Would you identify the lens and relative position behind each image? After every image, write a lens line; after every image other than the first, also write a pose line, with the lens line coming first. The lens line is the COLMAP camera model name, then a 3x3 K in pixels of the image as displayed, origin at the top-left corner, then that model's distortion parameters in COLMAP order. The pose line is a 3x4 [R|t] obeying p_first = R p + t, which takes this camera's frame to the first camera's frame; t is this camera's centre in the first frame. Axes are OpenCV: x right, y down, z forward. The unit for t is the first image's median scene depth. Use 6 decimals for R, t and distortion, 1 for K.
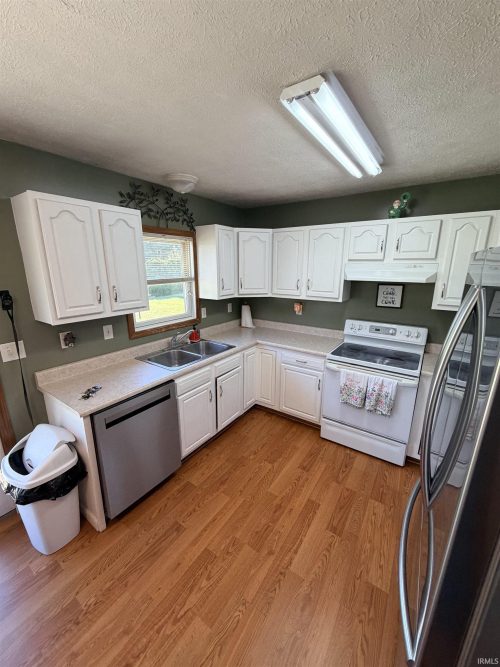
lens RADIAL K [[265.2, 0, 251.0], [0, 265.2, 331.8], [0, 0, 1]] dist [0.000701, -0.000642]
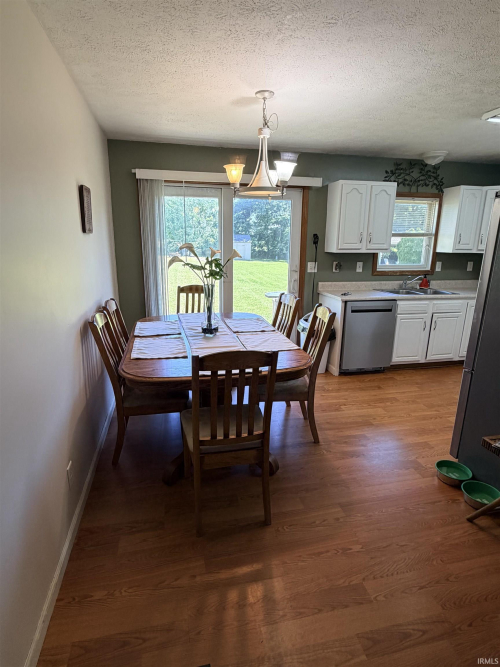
lens RADIAL K [[372.5, 0, 249.2], [0, 372.5, 335.8], [0, 0, 1]] dist [0.002686, -0.000241]
pose [[0.734209, 0.175204, -0.655928, 0.395067], [-0.174405, 0.982379, 0.067184, 0.310801], [0.656141, 0.065070, 0.751828, -0.844053]]
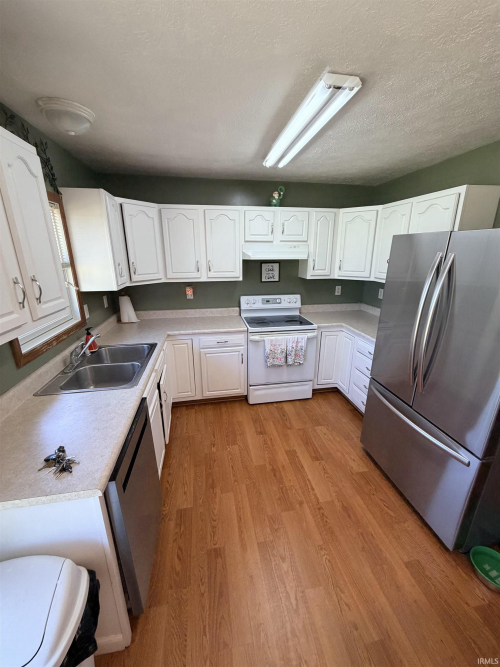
lens RADIAL K [[265.2, 0, 251.2], [0, 265.2, 331.6], [0, 0, 1]] dist [0.000701, -0.000642]
pose [[0.713059, -0.206956, 0.669863, -0.450555], [0.173965, 0.977788, 0.116908, -0.029622], [-0.679179, 0.033170, 0.733223, 0.197338]]
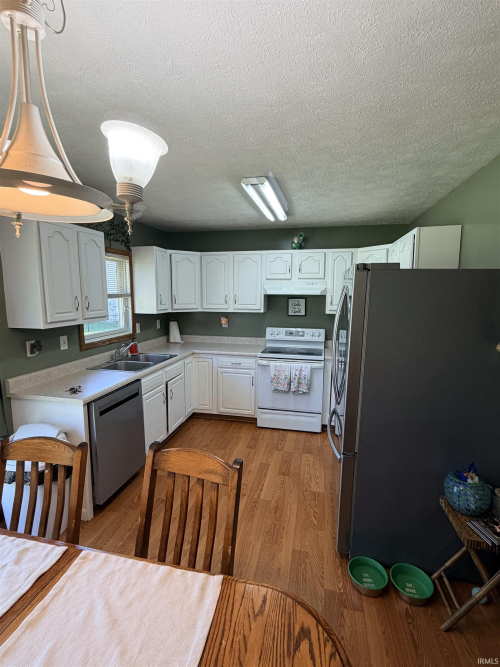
lens RADIAL K [[316.5, 0, 250.9], [0, 316.5, 333.6], [0, 0, 1]] dist [0.003482, 0.000872]
pose [[0.929241, -0.047817, 0.366366, -0.281446], [0.088460, 0.991543, -0.094954, 0.132396], [-0.358727, 0.120644, 0.925613, -0.363422]]
